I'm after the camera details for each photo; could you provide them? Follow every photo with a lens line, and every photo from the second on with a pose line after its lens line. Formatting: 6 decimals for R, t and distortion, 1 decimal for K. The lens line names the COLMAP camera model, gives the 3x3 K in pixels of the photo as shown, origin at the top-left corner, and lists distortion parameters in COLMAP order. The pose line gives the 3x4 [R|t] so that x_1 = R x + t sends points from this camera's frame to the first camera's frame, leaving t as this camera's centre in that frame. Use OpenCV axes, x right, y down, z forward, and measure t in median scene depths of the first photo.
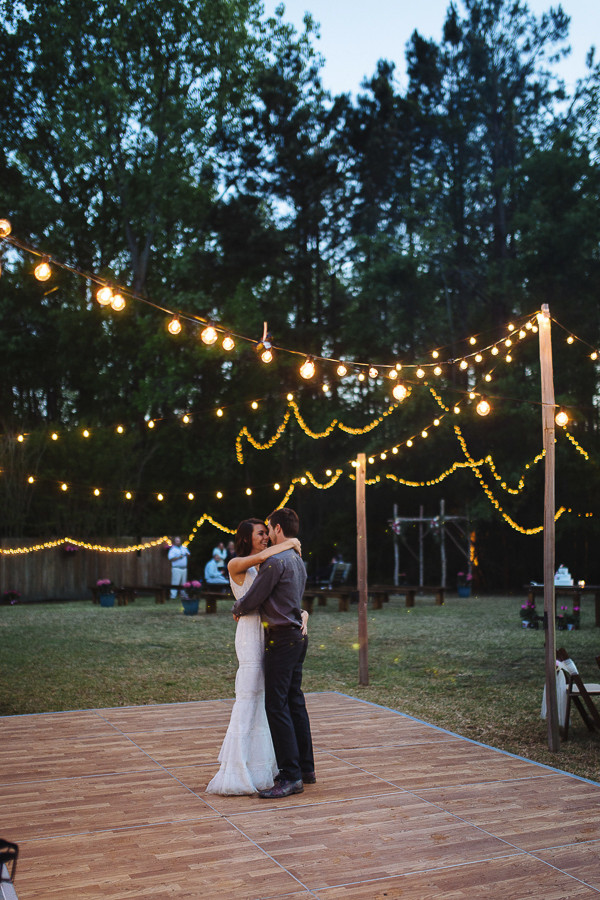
lens RADIAL K [[1007.8, 0, 340.1], [0, 1007.8, 505.0], [0, 0, 1]] dist [0.021642, 0.023537]
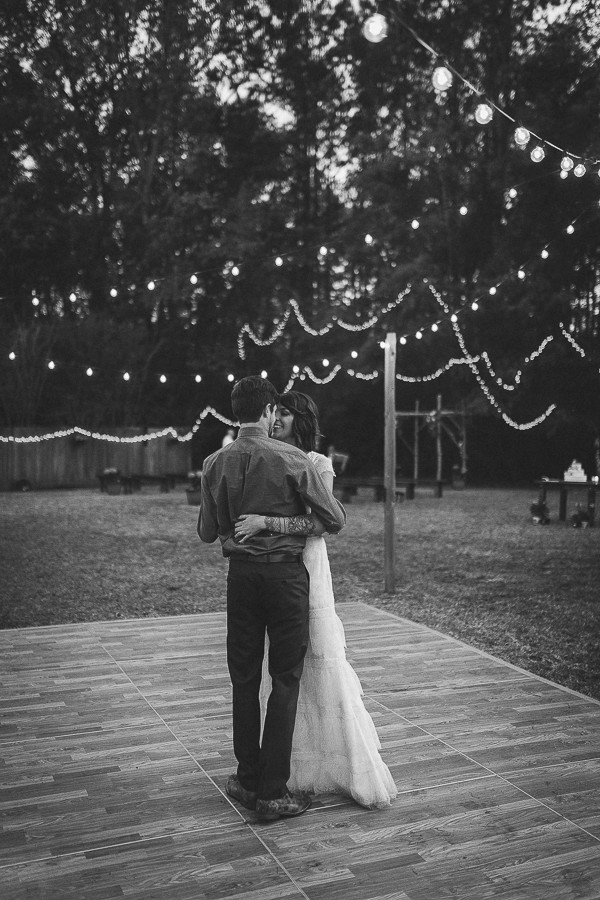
lens RADIAL K [[875.0, 0, 300.0], [0, 875.0, 450.0], [0, 0, 1]] dist [0.025290, 0.012421]
pose [[0.999603, 0.012253, -0.025362, -0.016892], [-0.010891, 0.998527, 0.053147, 0.005016], [0.025975, -0.052850, 0.998265, 0.102774]]
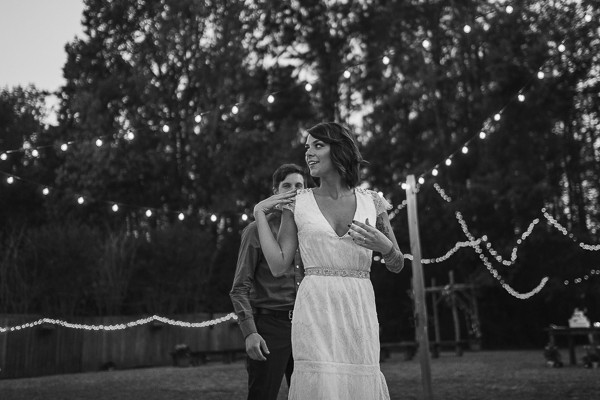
lens RADIAL K [[671.9, 0, 312.7], [0, 671.9, 162.4], [0, 0, 1]] dist [0.021642, 0.023537]
pose [[0.997245, -0.052225, -0.052675, -0.018232], [0.039776, 0.975907, -0.214529, 0.034687], [0.062610, 0.211843, 0.975296, 0.146470]]
